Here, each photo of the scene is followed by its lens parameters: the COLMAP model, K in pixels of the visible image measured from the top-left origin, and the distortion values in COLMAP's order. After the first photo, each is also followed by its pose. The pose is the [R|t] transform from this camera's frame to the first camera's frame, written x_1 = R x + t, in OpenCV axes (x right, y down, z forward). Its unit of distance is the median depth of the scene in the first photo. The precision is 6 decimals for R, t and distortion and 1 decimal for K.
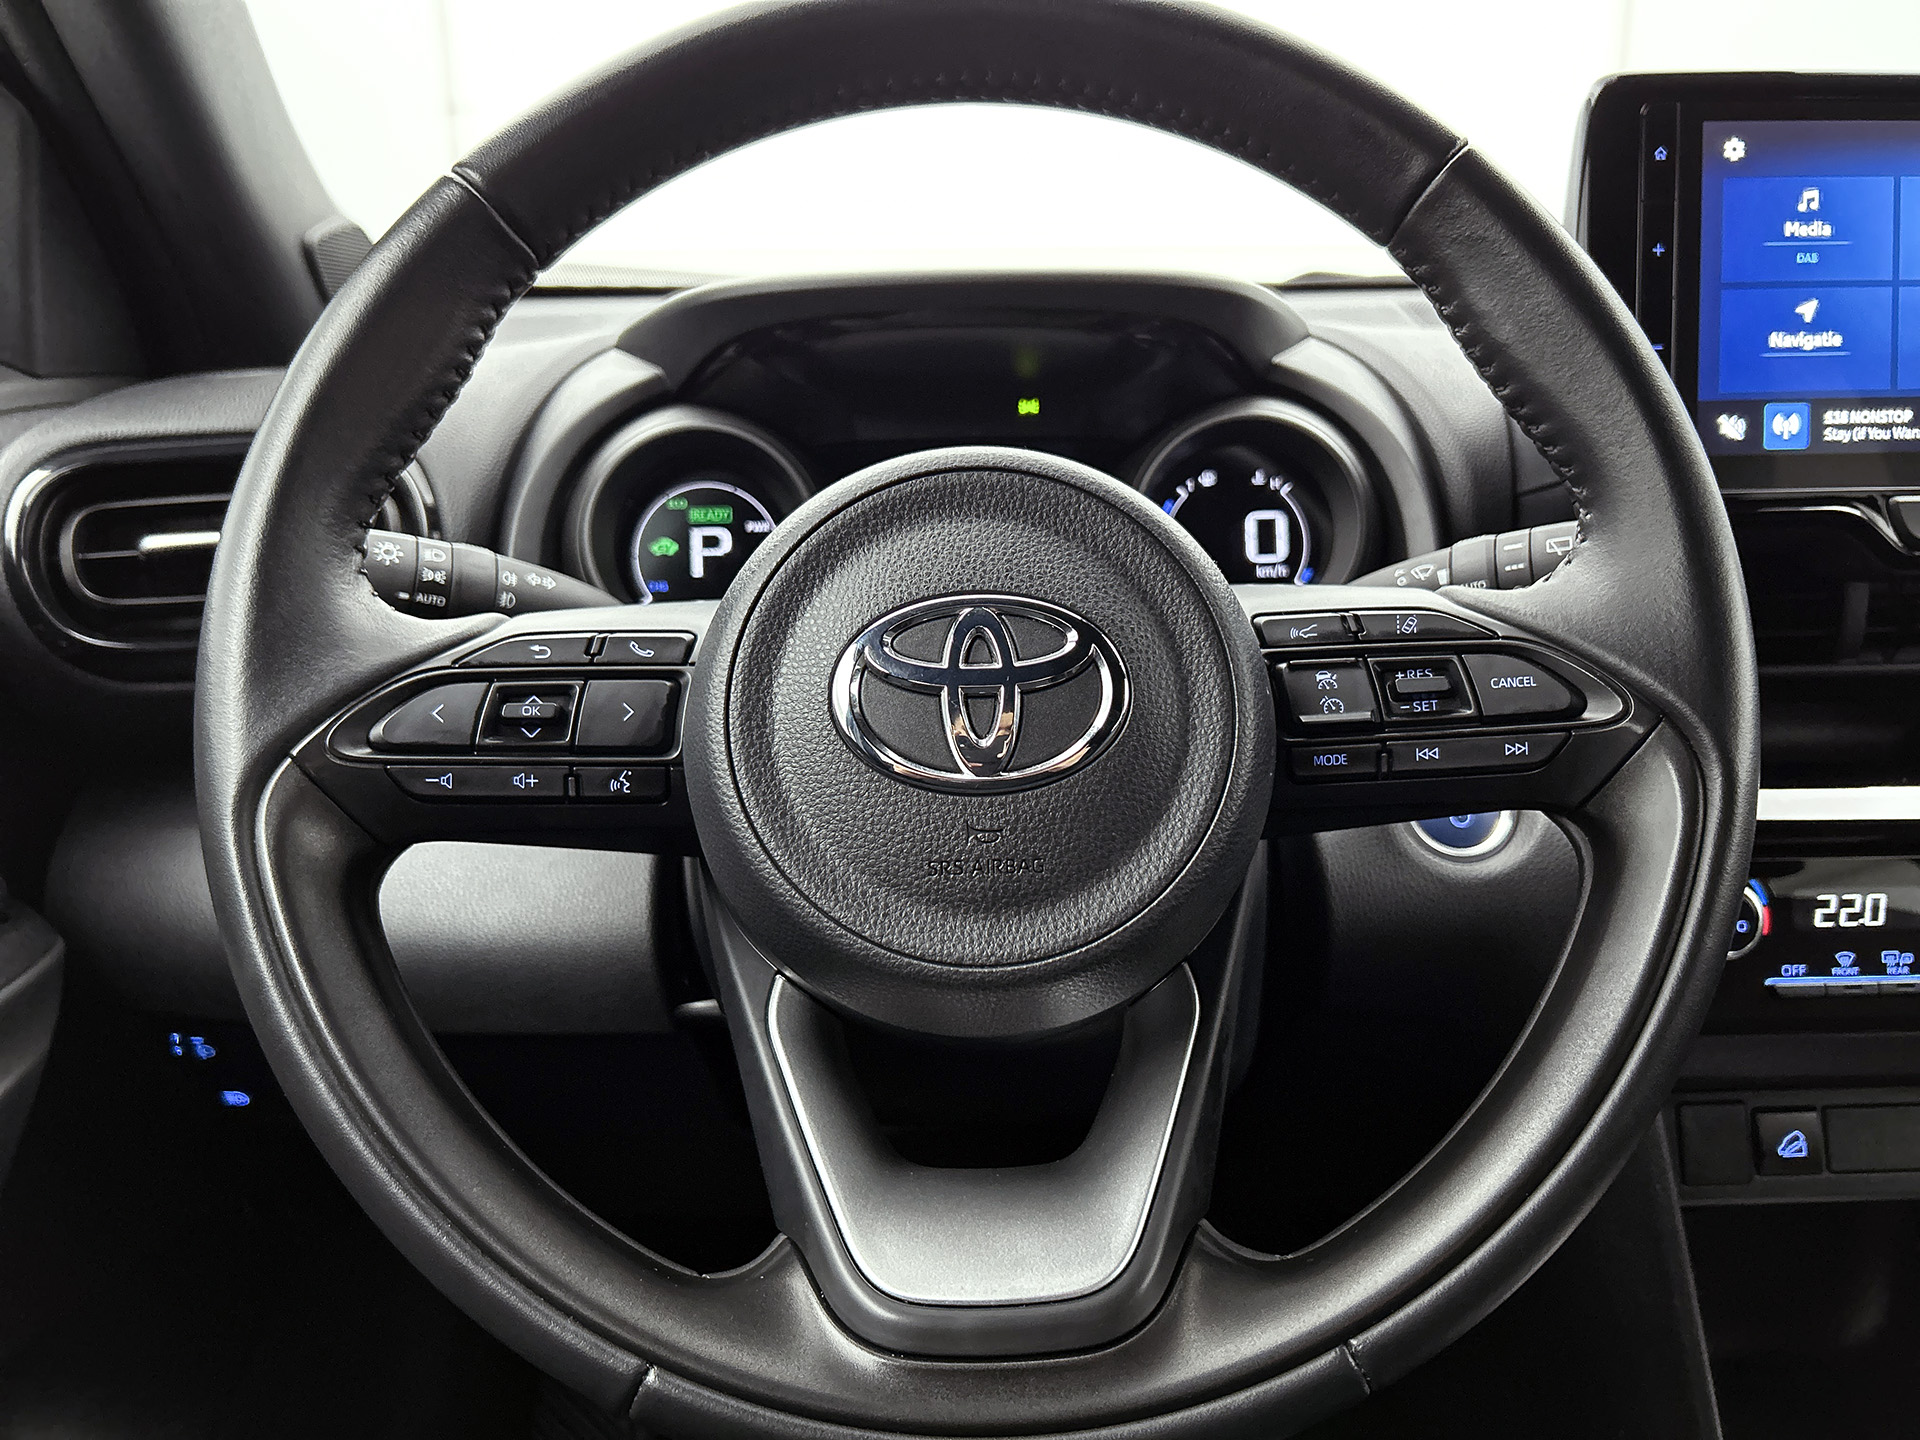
lens RADIAL K [[1513.7, 0, 961.8], [0, 1513.7, 716.8], [0, 0, 1]] dist [0.060692, -0.065273]
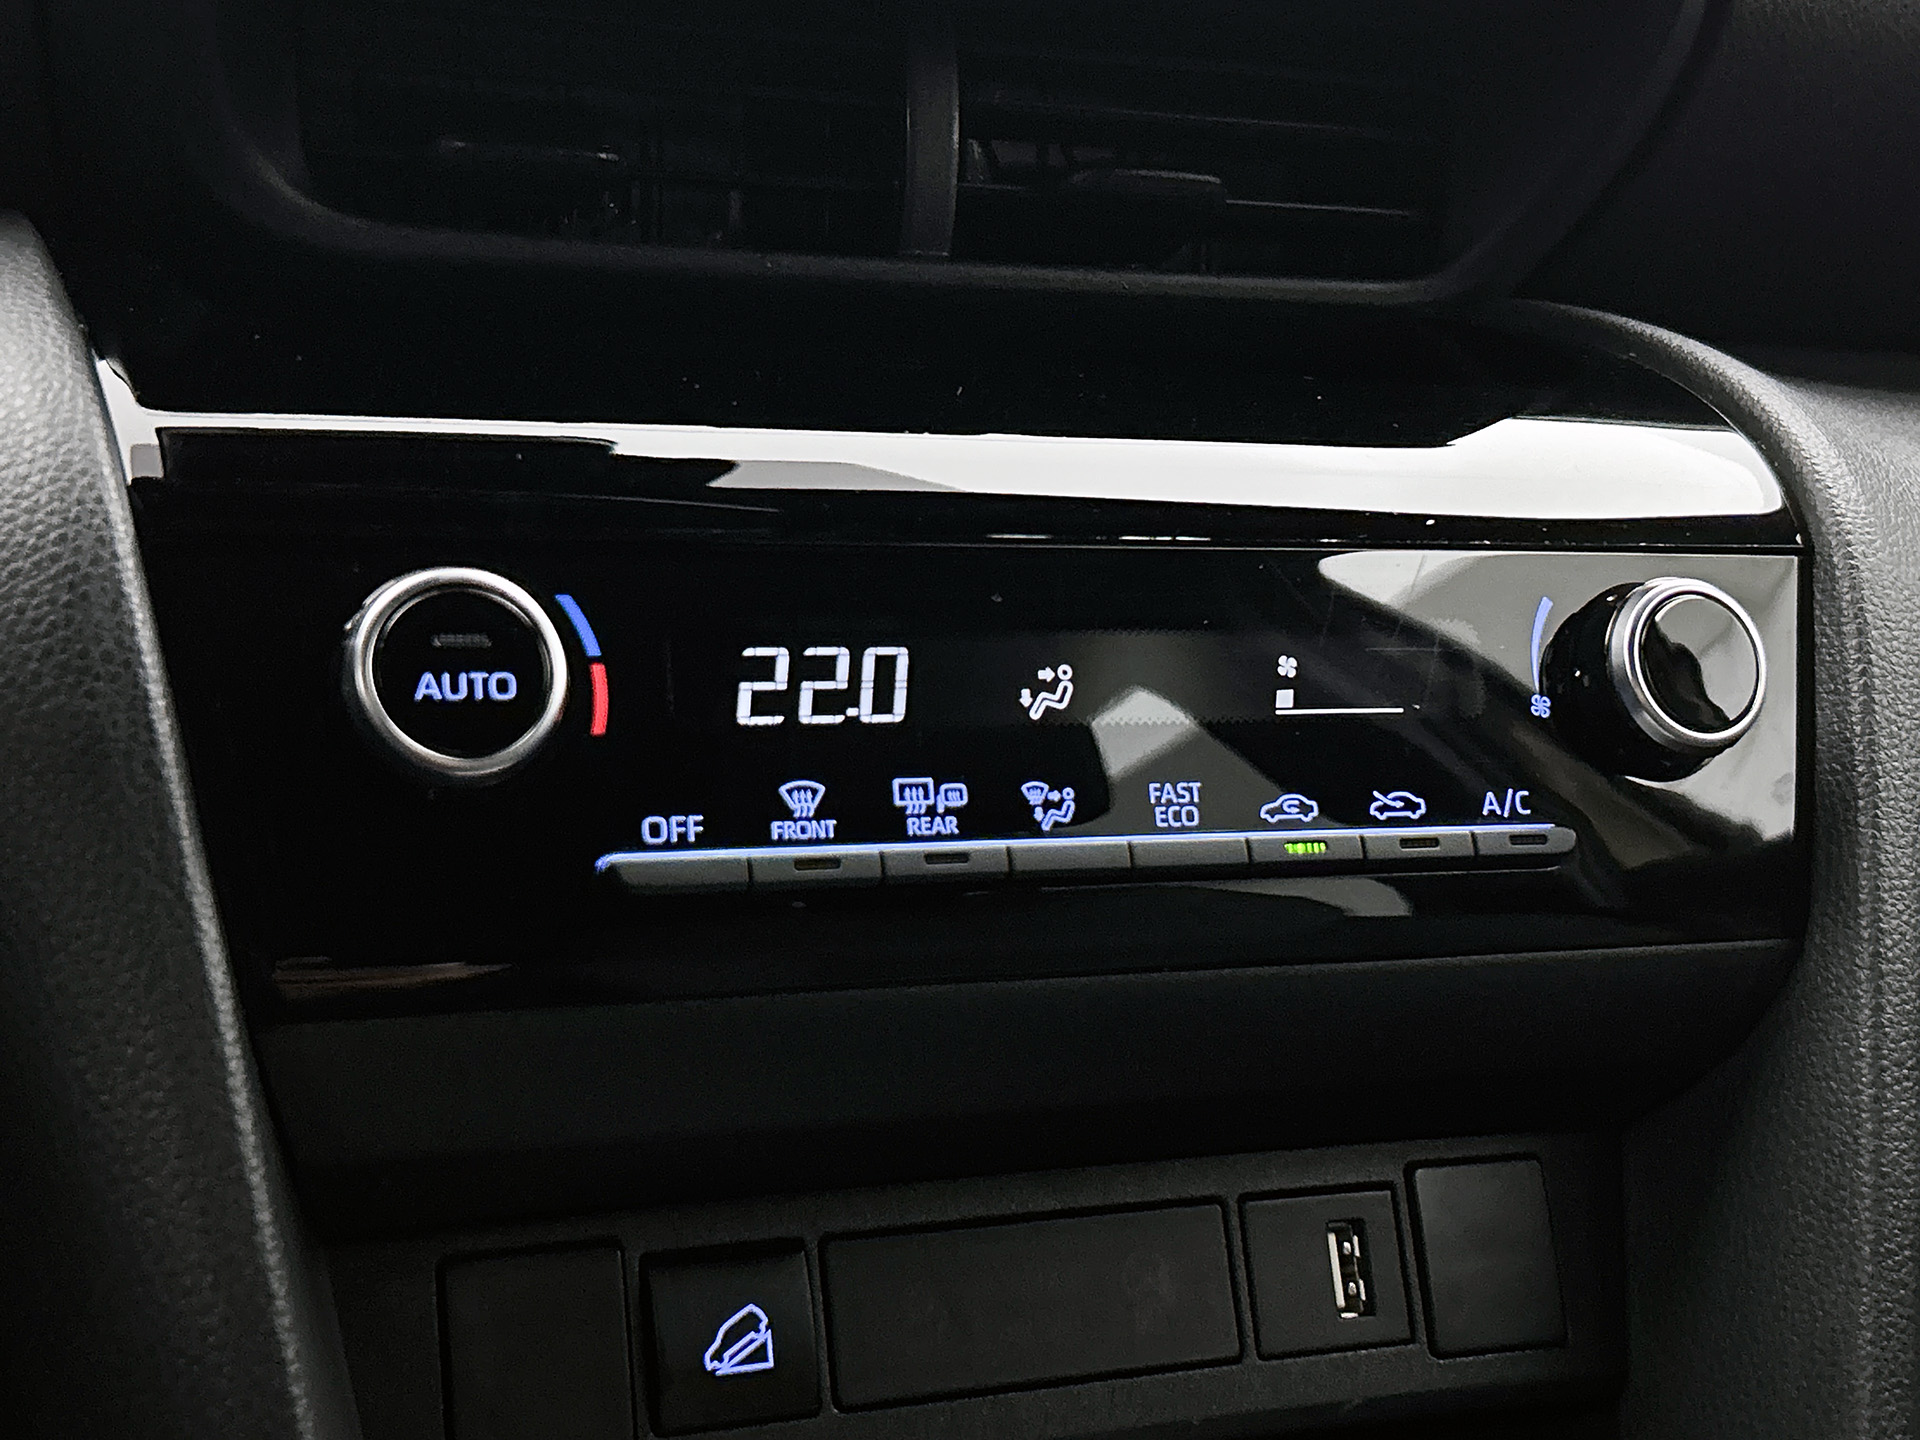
lens RADIAL K [[2720.7, 0, 960.9], [0, 2720.7, 723.7], [0, 0, 1]] dist [0.102125, 0.000000]
pose [[0.934004, 0.000234, 0.357262, 0.516562], [0.043222, 0.992581, -0.113647, 0.303726], [-0.354638, 0.121588, 0.927064, 0.496117]]
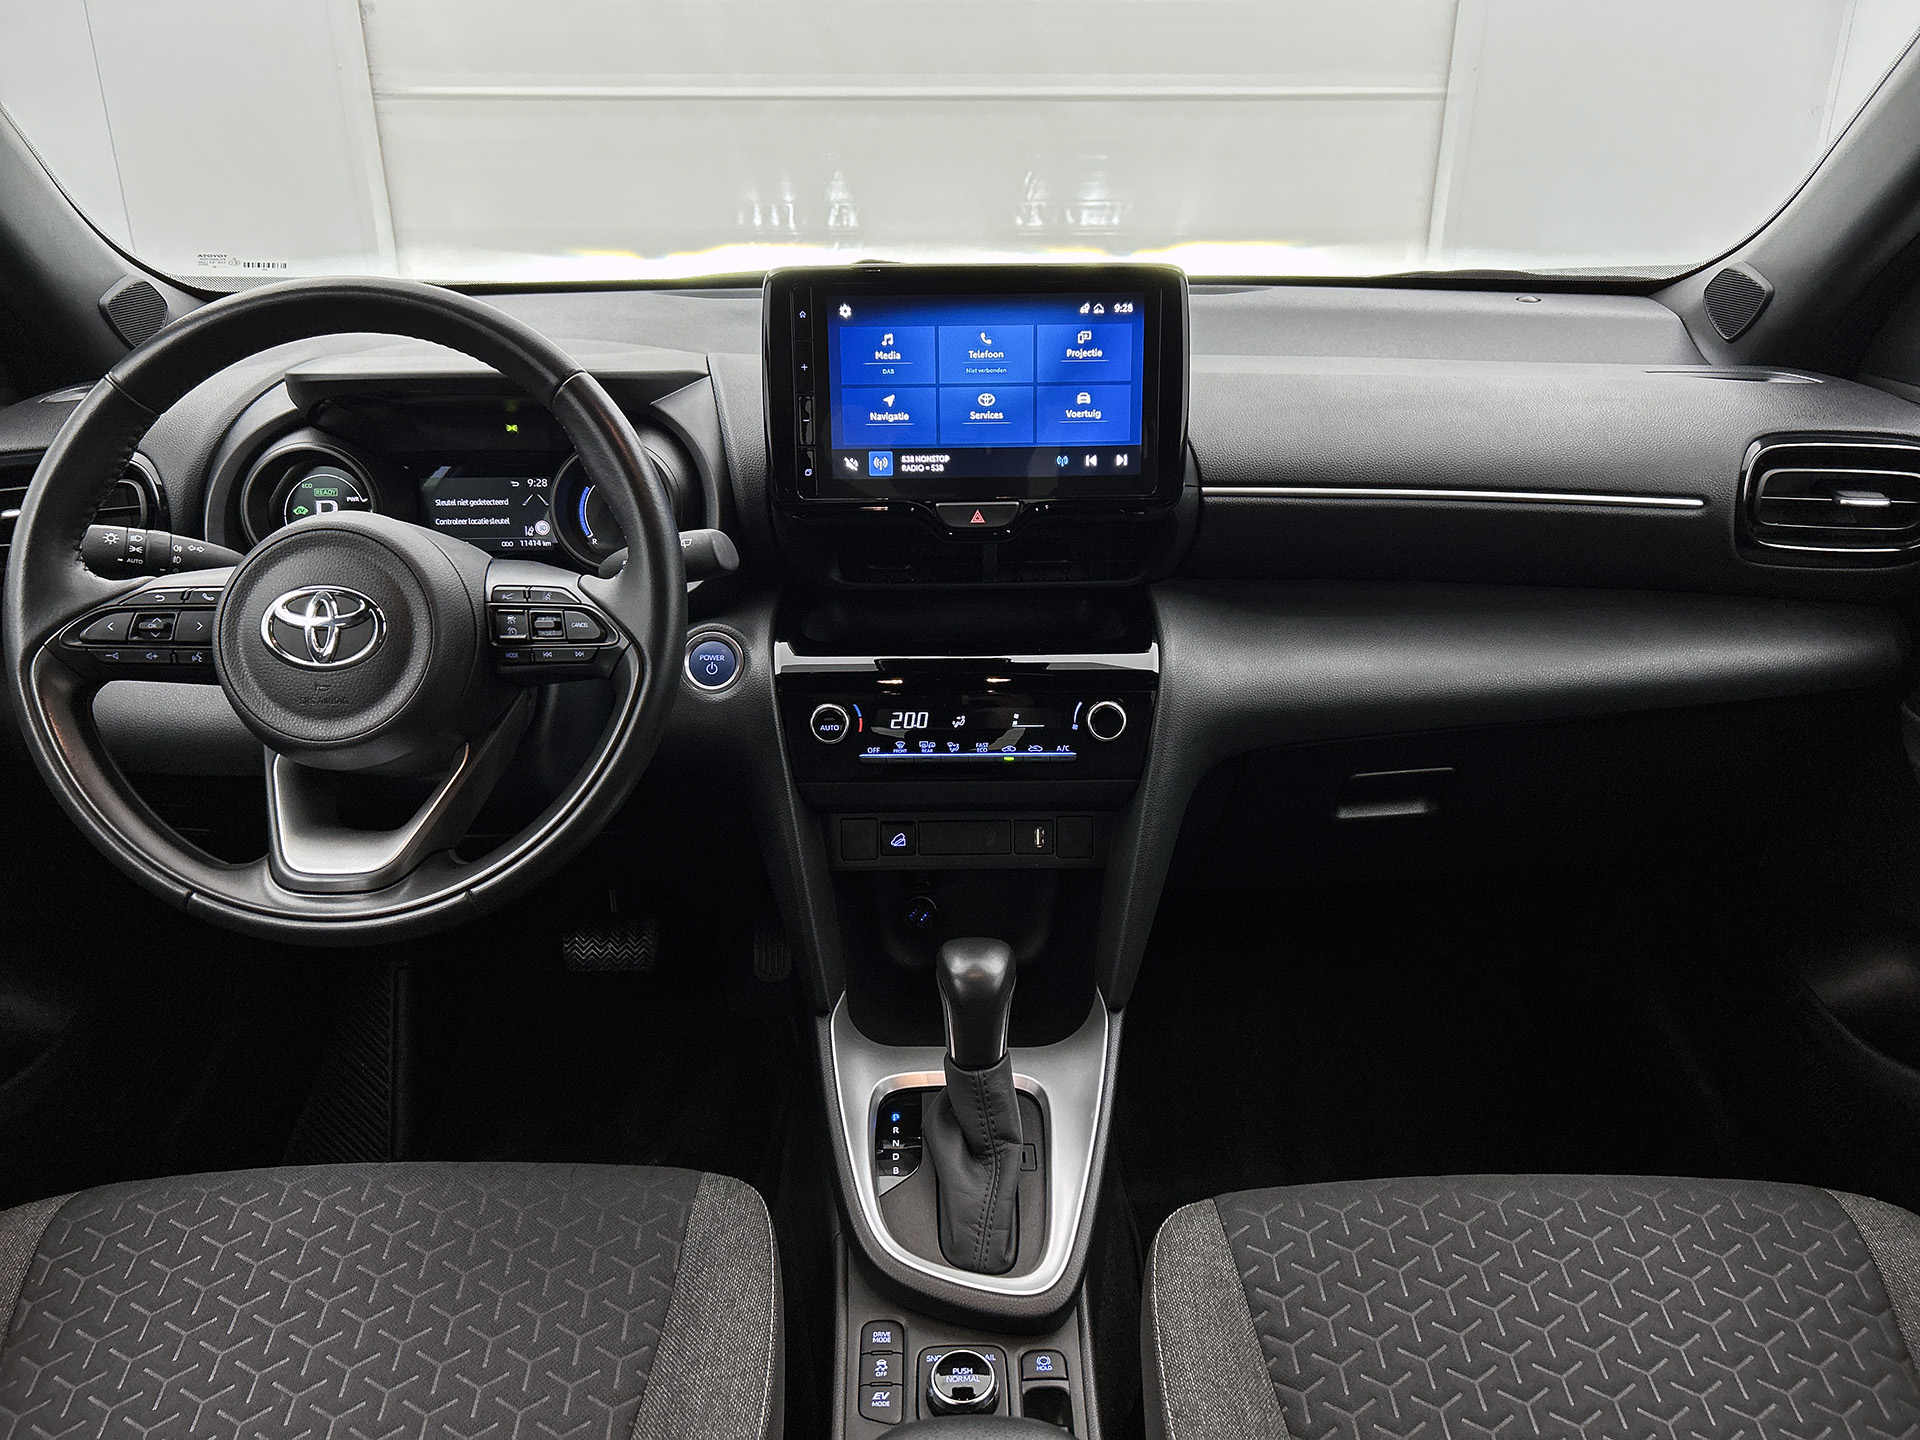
lens RADIAL K [[1513.7, 0, 969.9], [0, 1513.7, 756.2], [0, 0, 1]] dist [0.060692, -0.065273]
pose [[0.999748, 0.014740, -0.016936, 0.971503], [-0.011842, 0.987042, 0.160027, -0.190934], [0.019076, -0.159786, 0.986967, -1.252322]]
